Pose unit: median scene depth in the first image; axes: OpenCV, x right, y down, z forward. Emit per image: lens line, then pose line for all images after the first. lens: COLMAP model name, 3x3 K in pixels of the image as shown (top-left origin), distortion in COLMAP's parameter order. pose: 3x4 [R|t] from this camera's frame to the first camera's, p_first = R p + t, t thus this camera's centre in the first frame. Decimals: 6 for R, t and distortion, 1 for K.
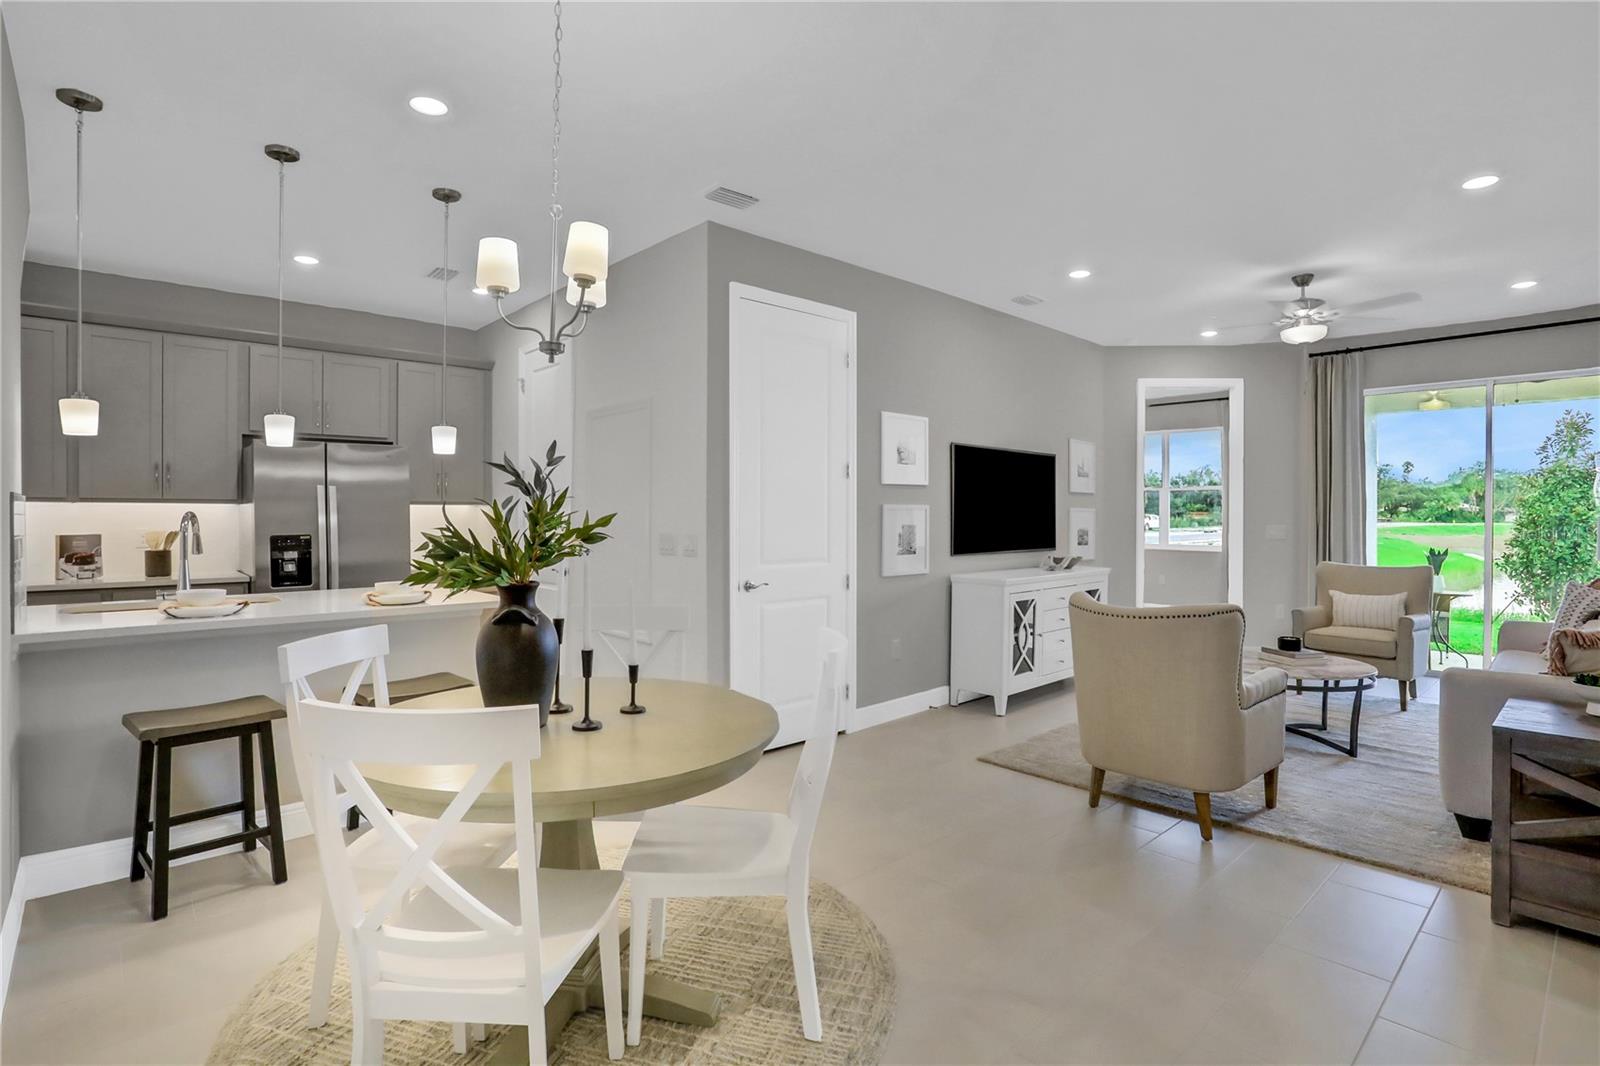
lens RADIAL K [[820.5, 0, 803.8], [0, 820.5, 522.4], [0, 0, 1]] dist [-0.073496, 0.037501]
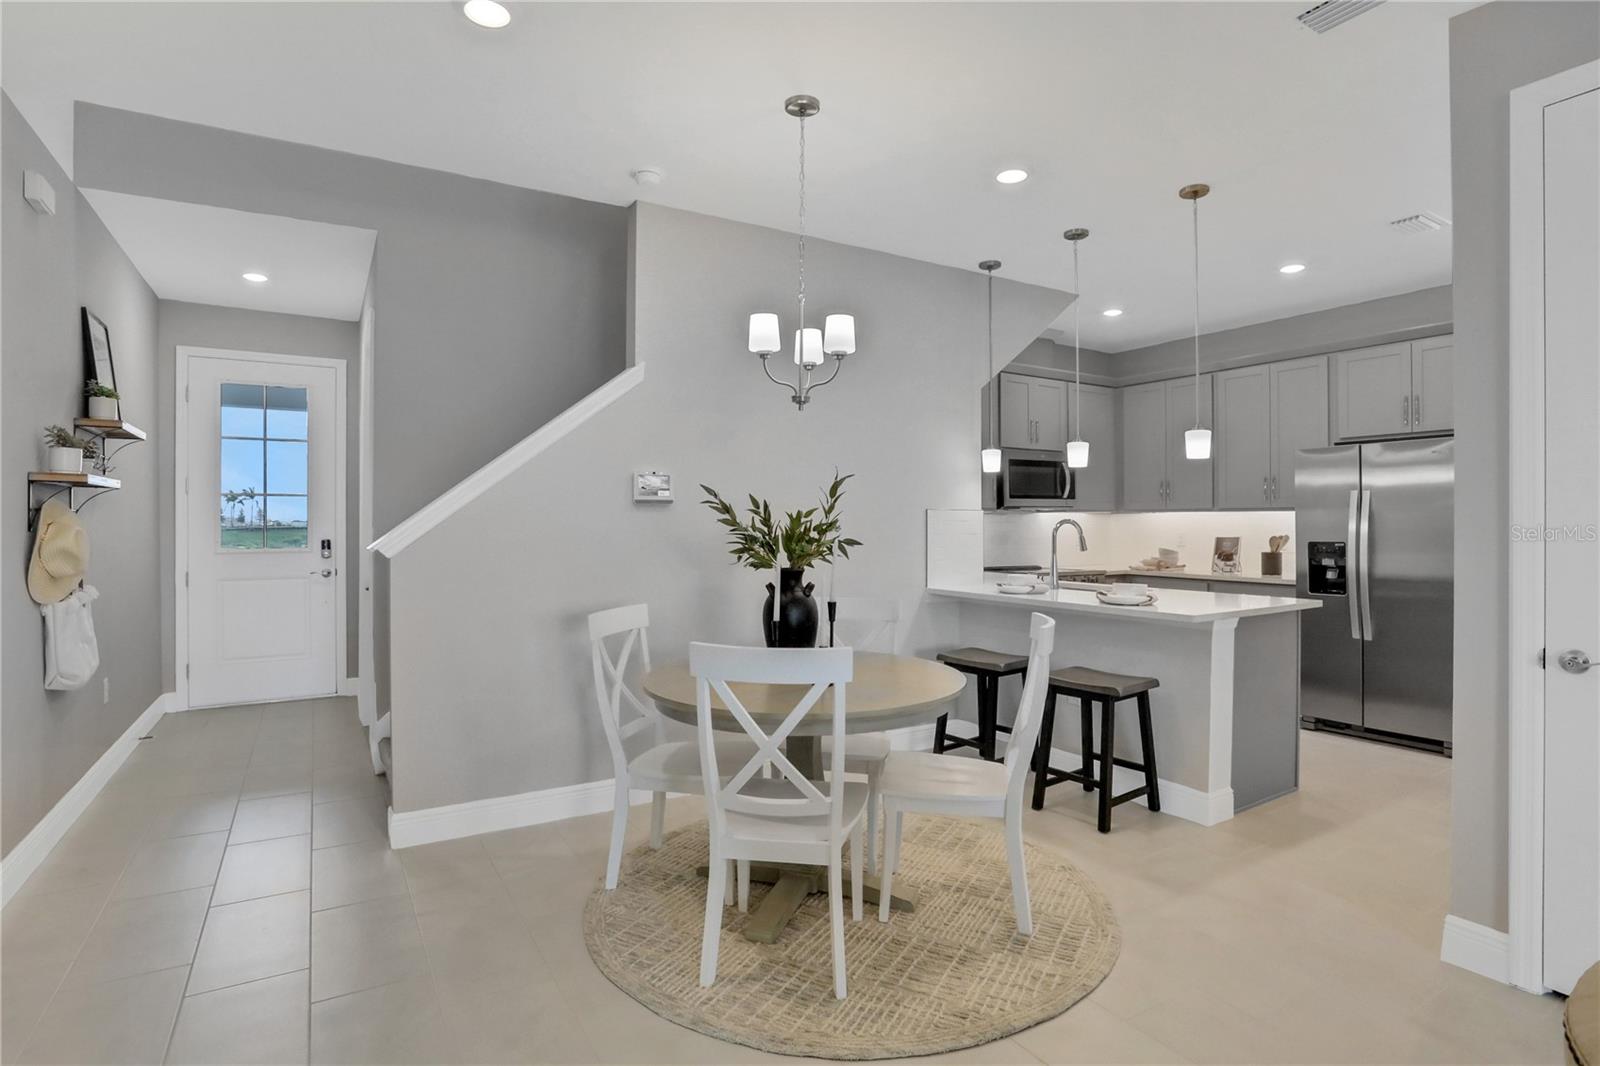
lens RADIAL K [[820.5, 0, 803.8], [0, 820.5, 522.4], [0, 0, 1]] dist [-0.073496, 0.037501]
pose [[-0.213566, 0.001012, -0.976928, 0.433722], [-0.006234, 0.999978, 0.002398, -0.006047], [0.976909, 0.006603, -0.213555, 0.547803]]
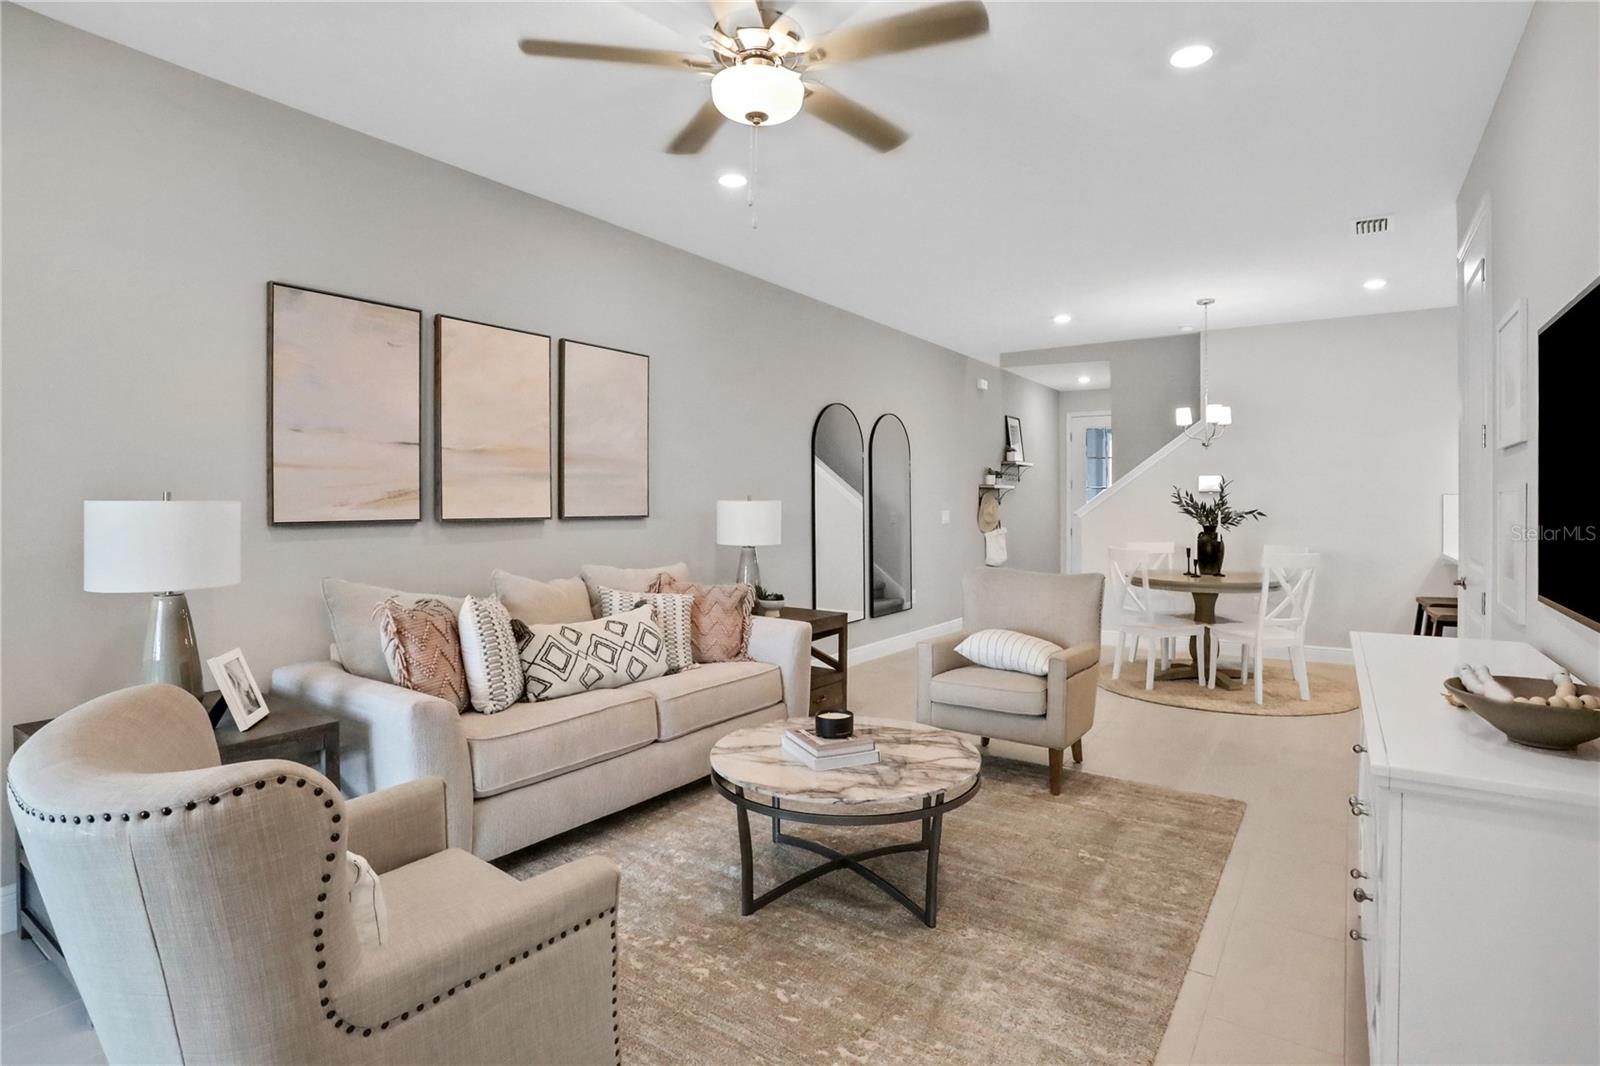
lens RADIAL K [[818.5, 0, 803.4], [0, 818.5, 488.1], [0, 0, 1]] dist [-0.068955, 0.020830]
pose [[-0.978480, -0.006166, -0.206250, 0.690699], [-0.003847, 0.999925, -0.011646, -0.010133], [0.206306, -0.010602, -0.978430, 1.441851]]
